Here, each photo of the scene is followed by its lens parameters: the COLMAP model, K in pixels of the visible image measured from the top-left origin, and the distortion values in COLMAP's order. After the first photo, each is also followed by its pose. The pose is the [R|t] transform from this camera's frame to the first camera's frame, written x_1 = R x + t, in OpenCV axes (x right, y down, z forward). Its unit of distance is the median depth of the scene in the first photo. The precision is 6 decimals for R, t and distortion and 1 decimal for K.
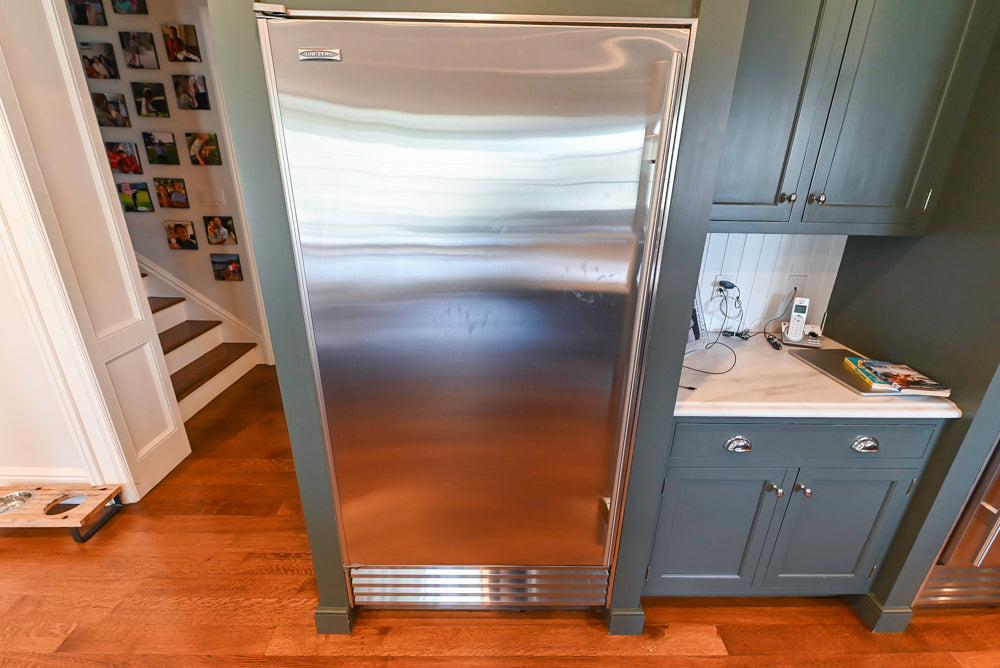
lens RADIAL K [[420.4, 0, 503.2], [0, 420.4, 328.5], [0, 0, 1]] dist [0.000495, -0.004855]
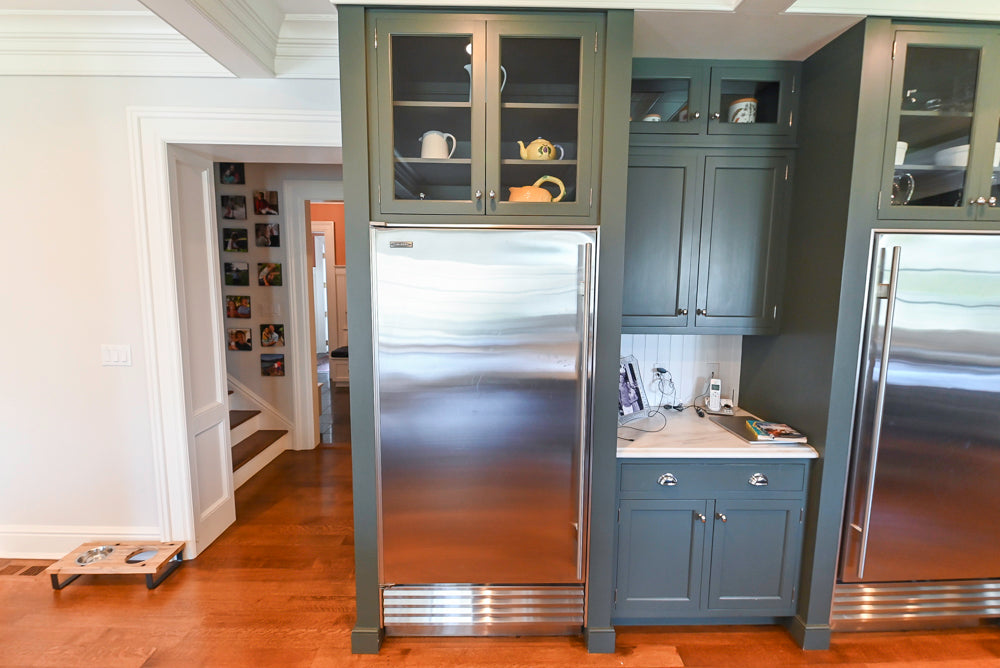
lens RADIAL K [[418.9, 0, 501.0], [0, 418.9, 326.3], [0, 0, 1]] dist [-0.000355, -0.000211]
pose [[0.999957, -0.009138, -0.001839, 0.007075], [0.008422, 0.970273, -0.241866, 0.088733], [0.003994, 0.241840, 0.970308, -0.399588]]
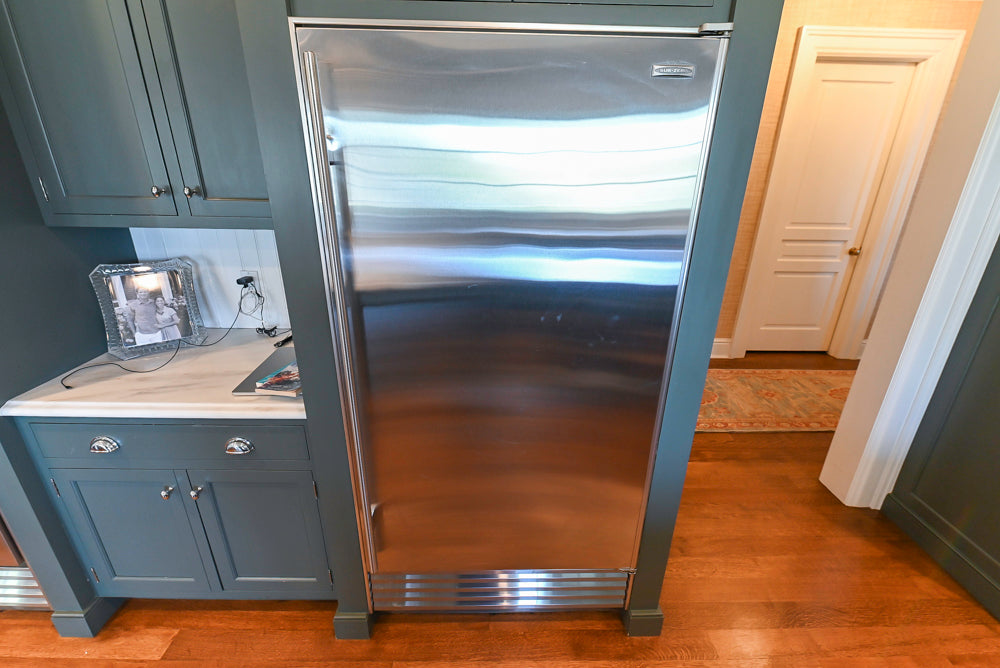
lens RADIAL K [[432.2, 0, 510.0], [0, 432.2, 338.2], [0, 0, 1]] dist [0.002418, -0.003881]
pose [[0.999929, 0.004709, 0.010982, 1.202883], [-0.004946, 0.999753, 0.021654, 0.002583], [-0.010878, -0.021707, 0.999705, -0.001518]]
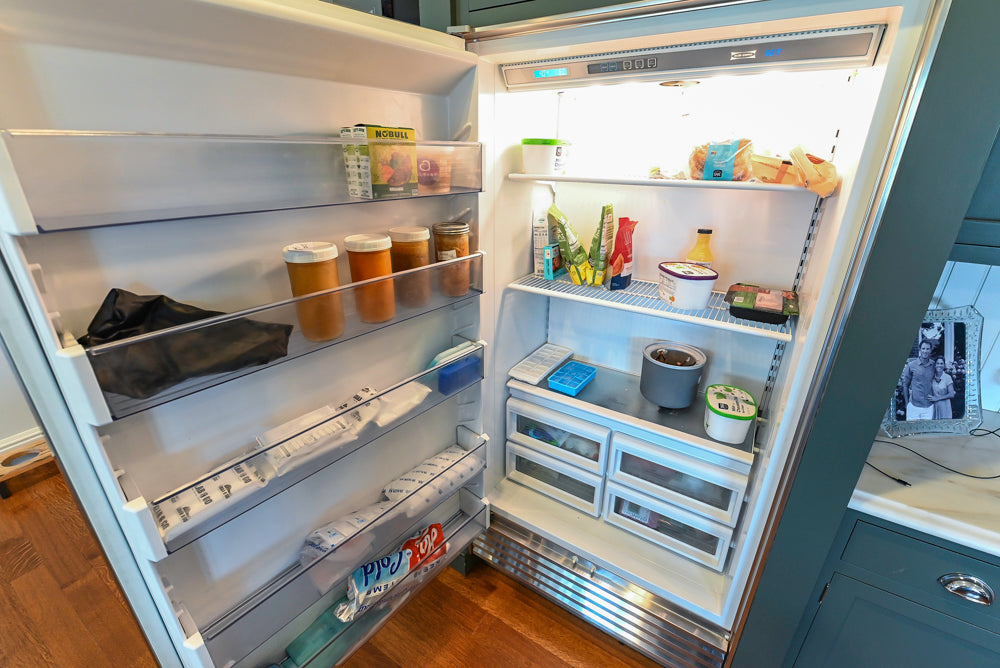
lens RADIAL K [[420.4, 0, 503.2], [0, 420.4, 328.5], [0, 0, 1]] dist [0.000495, -0.004855]
pose [[0.841597, 0.196208, -0.503207, 0.156620], [-0.186493, 0.979946, 0.070193, -0.027947], [0.506888, 0.034770, 0.861311, 0.041954]]
